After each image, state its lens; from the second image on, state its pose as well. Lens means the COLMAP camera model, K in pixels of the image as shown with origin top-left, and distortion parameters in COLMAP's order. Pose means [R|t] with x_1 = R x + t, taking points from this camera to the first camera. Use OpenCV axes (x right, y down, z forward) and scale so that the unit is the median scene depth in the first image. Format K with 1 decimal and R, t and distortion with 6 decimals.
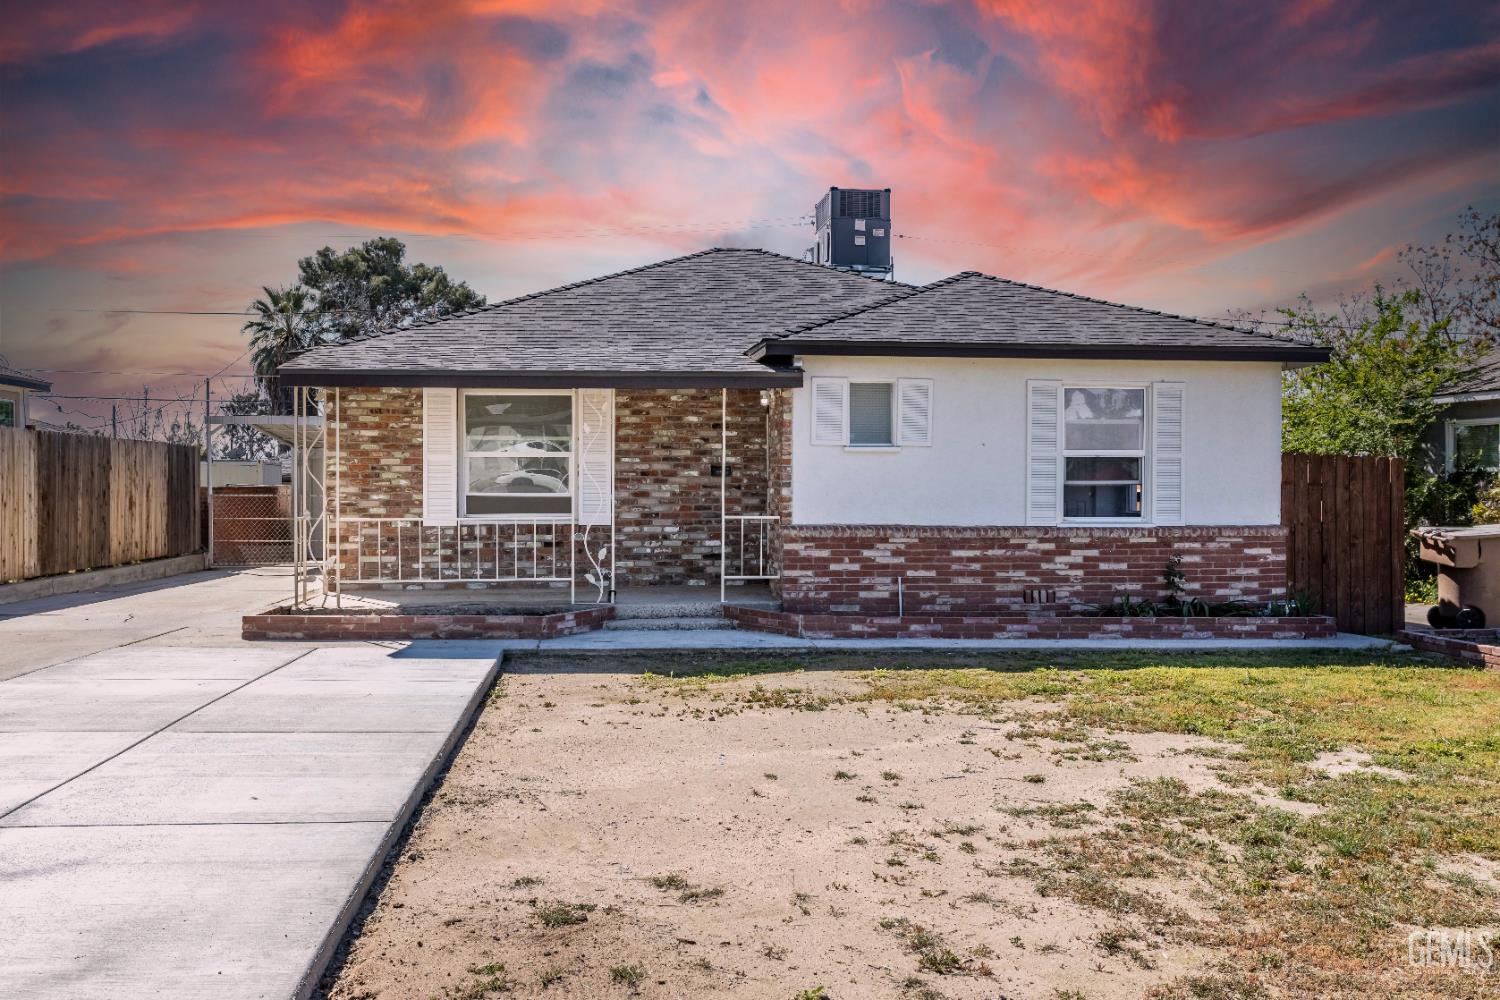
lens RADIAL K [[1370.5, 0, 750.8], [0, 1370.5, 497.9], [0, 0, 1]] dist [0.065831, -0.008035]
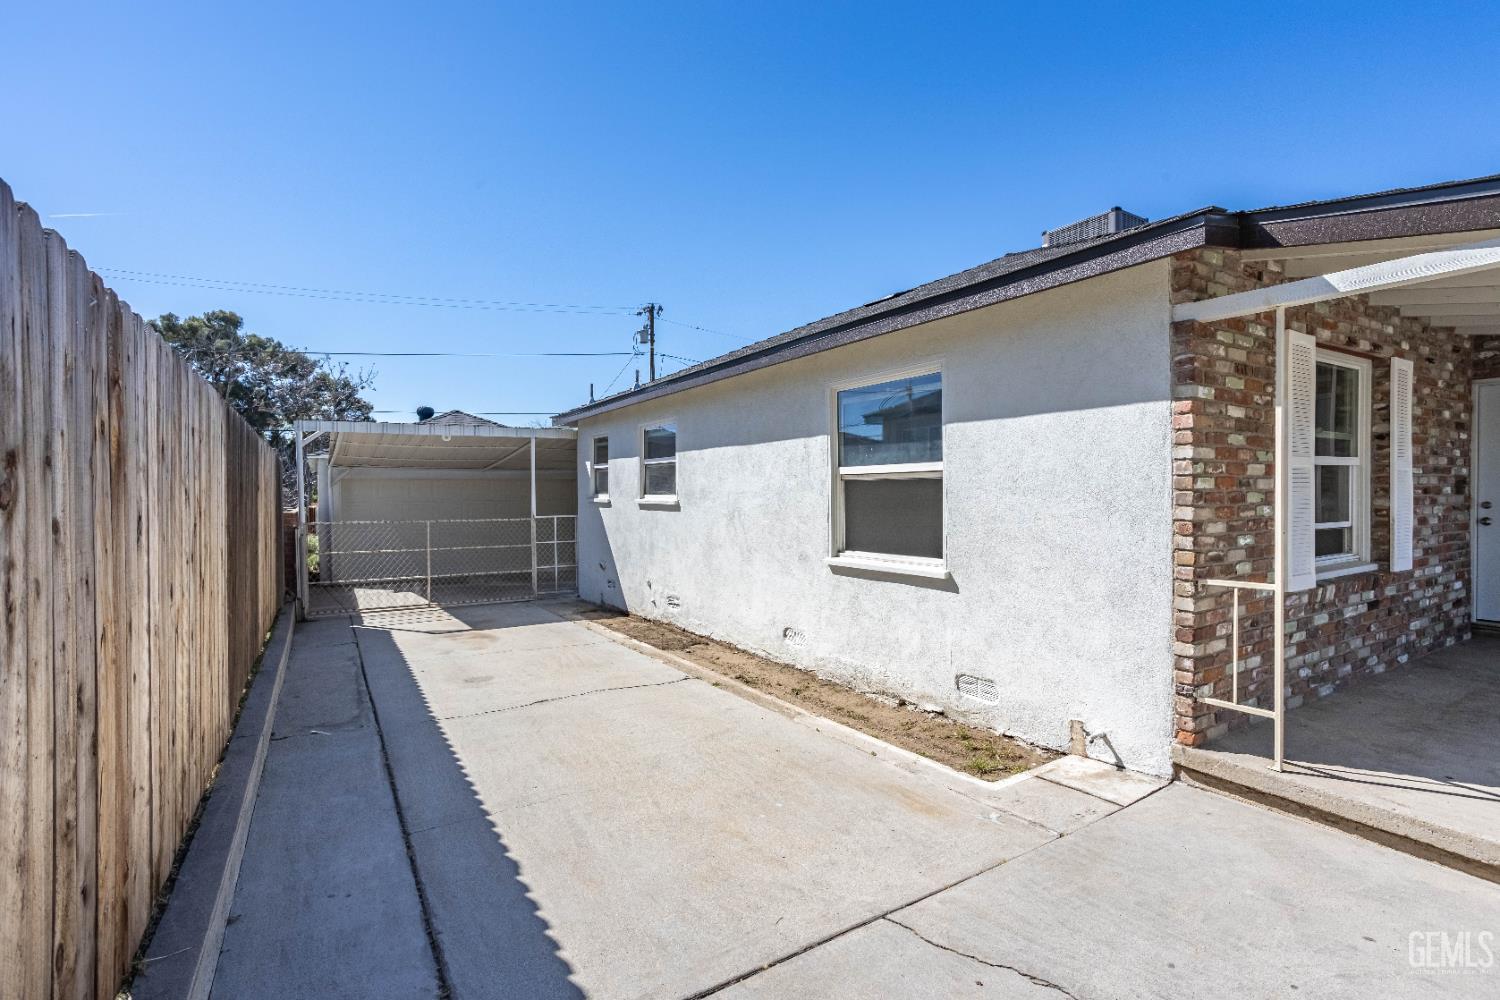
lens RADIAL K [[715.4, 0, 753.7], [0, 715.4, 501.2], [0, 0, 1]] dist [-0.018162, 0.003645]
pose [[0.894421, -0.013043, 0.447035, -0.538772], [0.014570, 0.999894, 0.000022, -0.017592], [-0.446988, 0.006494, 0.894516, 0.846543]]
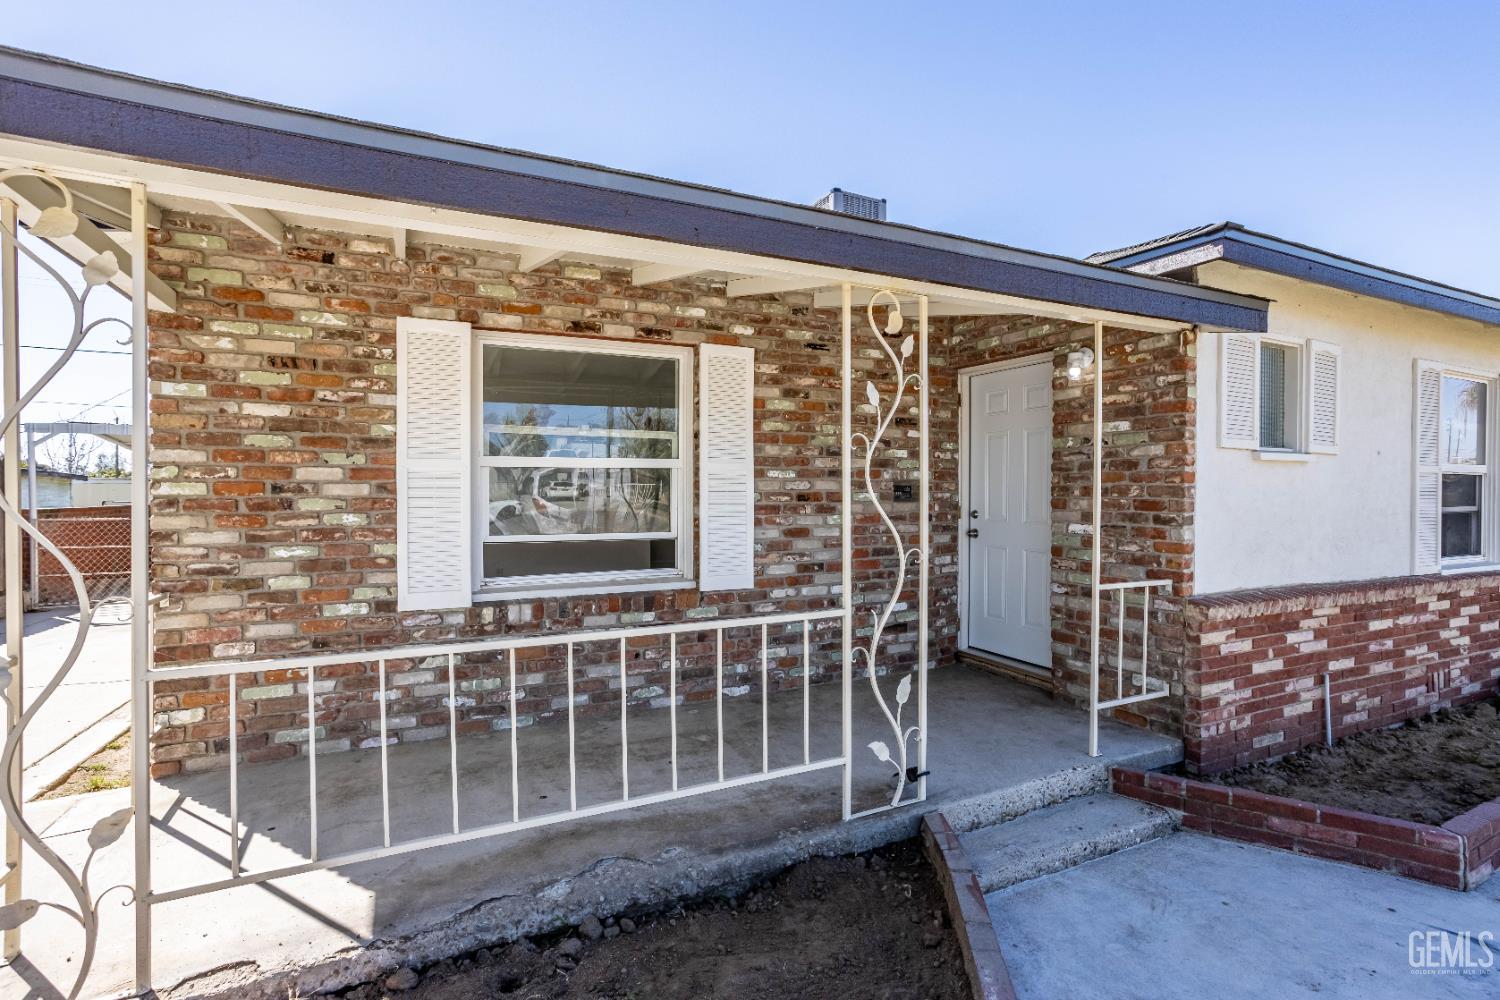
lens RADIAL K [[715.4, 0, 751.4], [0, 715.4, 498.7], [0, 0, 1]] dist [-0.018162, 0.003645]
pose [[0.941559, -0.004642, 0.336815, -0.206081], [0.006061, 0.999977, -0.003161, -0.016606], [-0.336793, 0.005017, 0.941565, 0.729173]]
